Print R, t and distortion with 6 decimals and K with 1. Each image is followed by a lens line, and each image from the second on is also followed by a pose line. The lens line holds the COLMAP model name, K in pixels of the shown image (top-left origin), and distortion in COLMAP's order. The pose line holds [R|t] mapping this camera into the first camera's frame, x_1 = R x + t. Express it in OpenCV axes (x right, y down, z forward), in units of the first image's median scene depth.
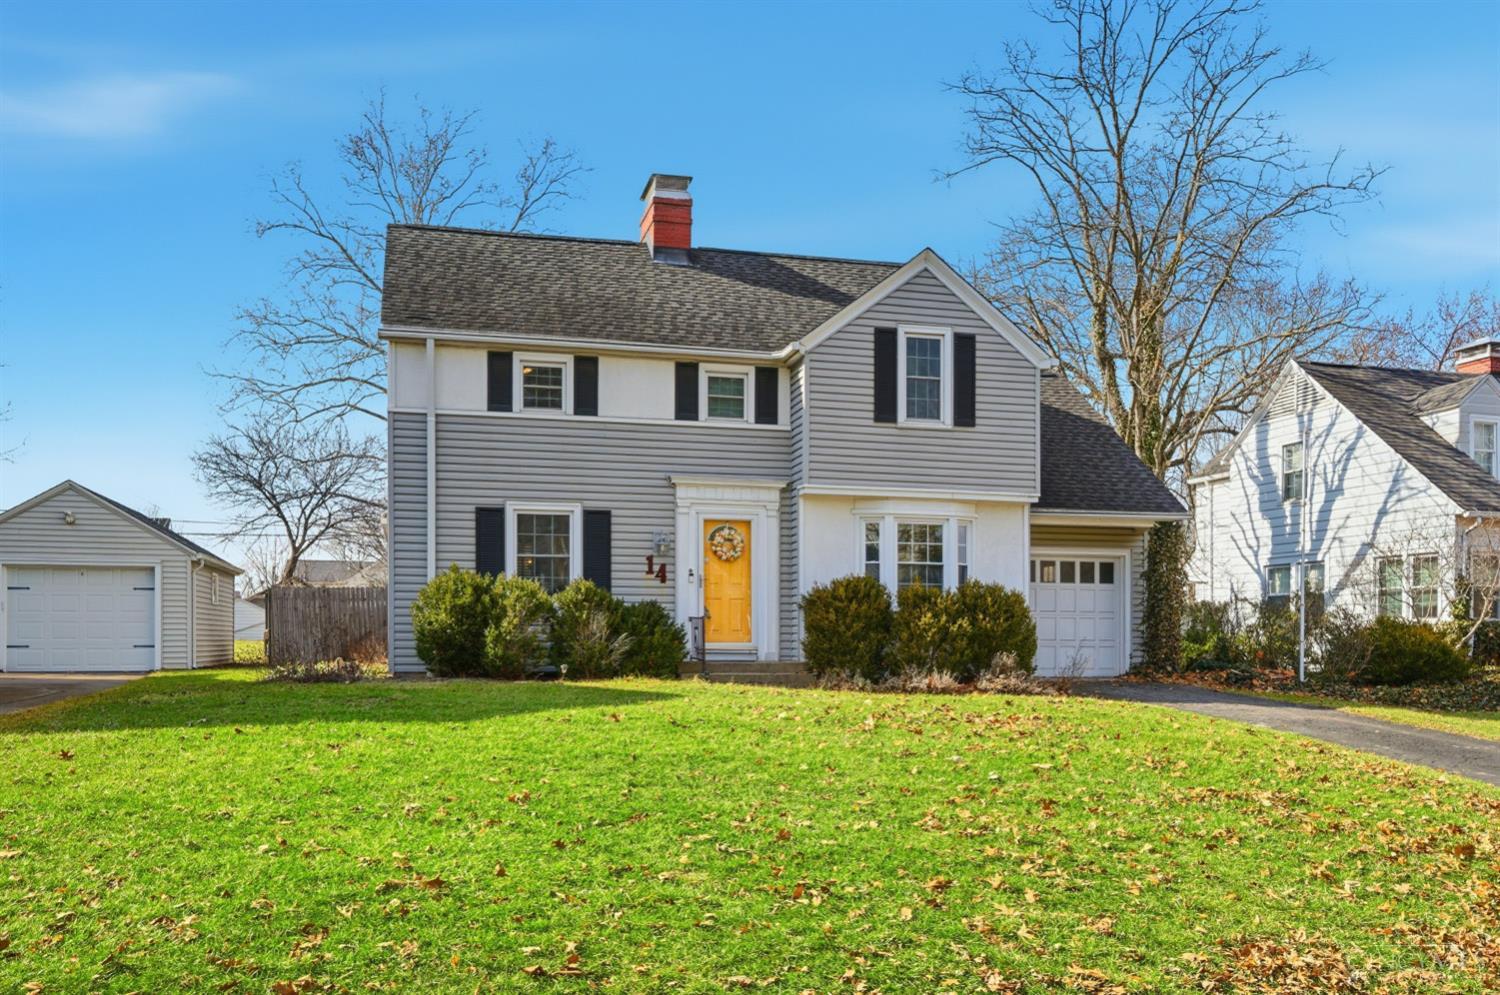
lens RADIAL K [[1215.1, 0, 745.1], [0, 1215.1, 505.7], [0, 0, 1]] dist [-0.004065, 0.003668]
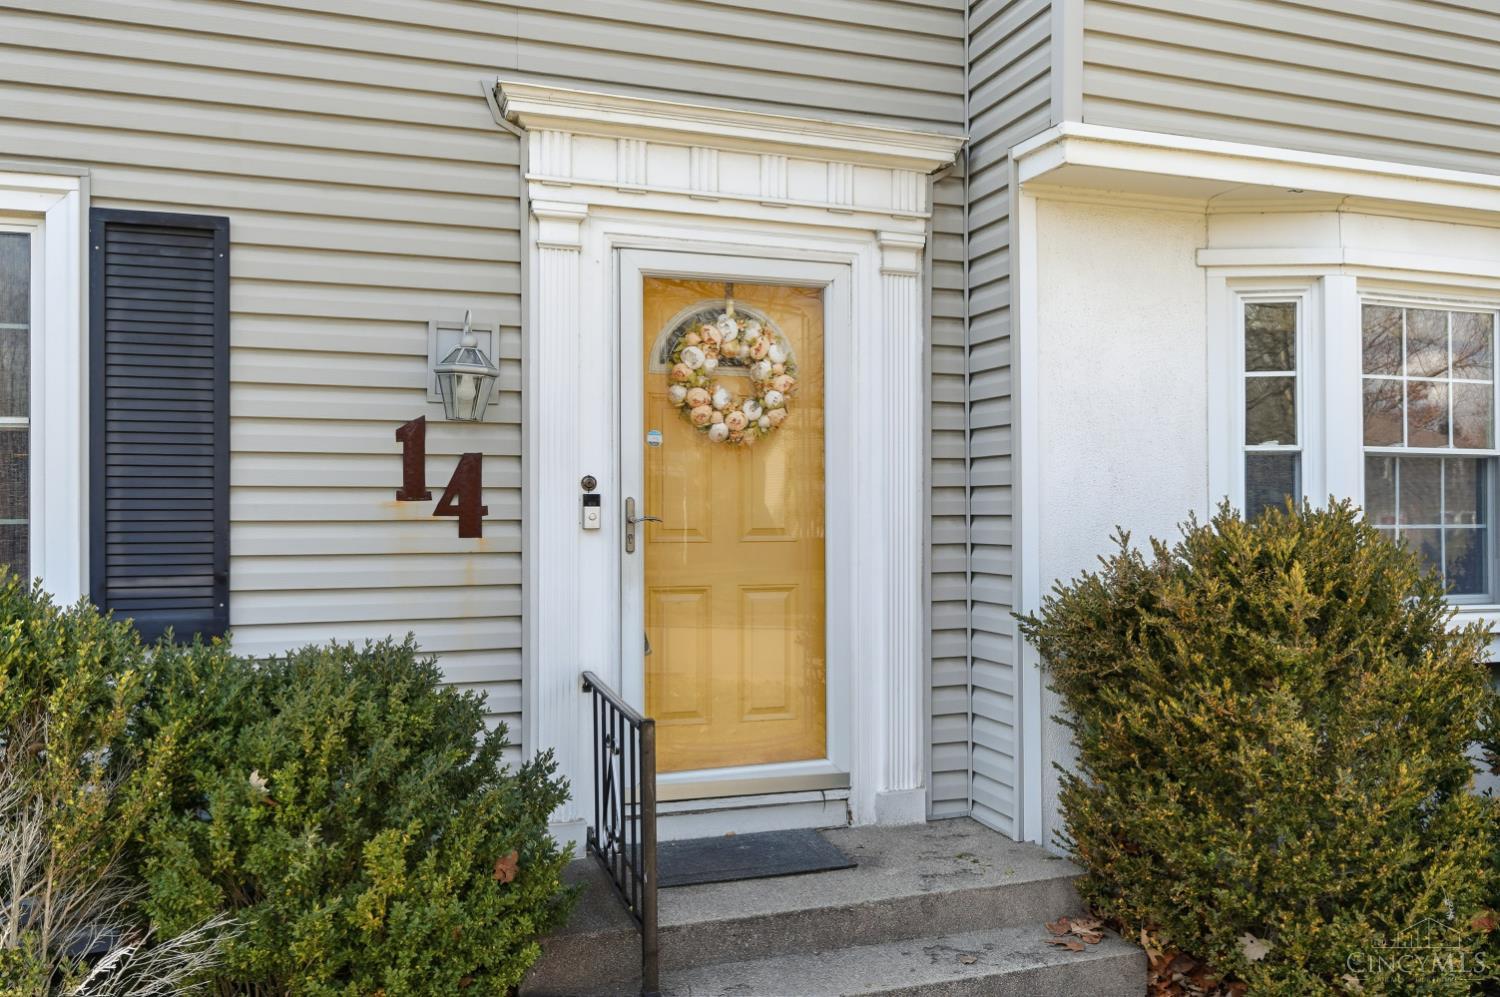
lens RADIAL K [[1215.1, 0, 749.5], [0, 1215.1, 485.0], [0, 0, 1]] dist [-0.004065, 0.003668]
pose [[0.997561, 0.000322, 0.069802, -0.029080], [-0.006795, 0.995689, 0.092508, 0.030560], [-0.069471, -0.092756, 0.993262, 0.744054]]
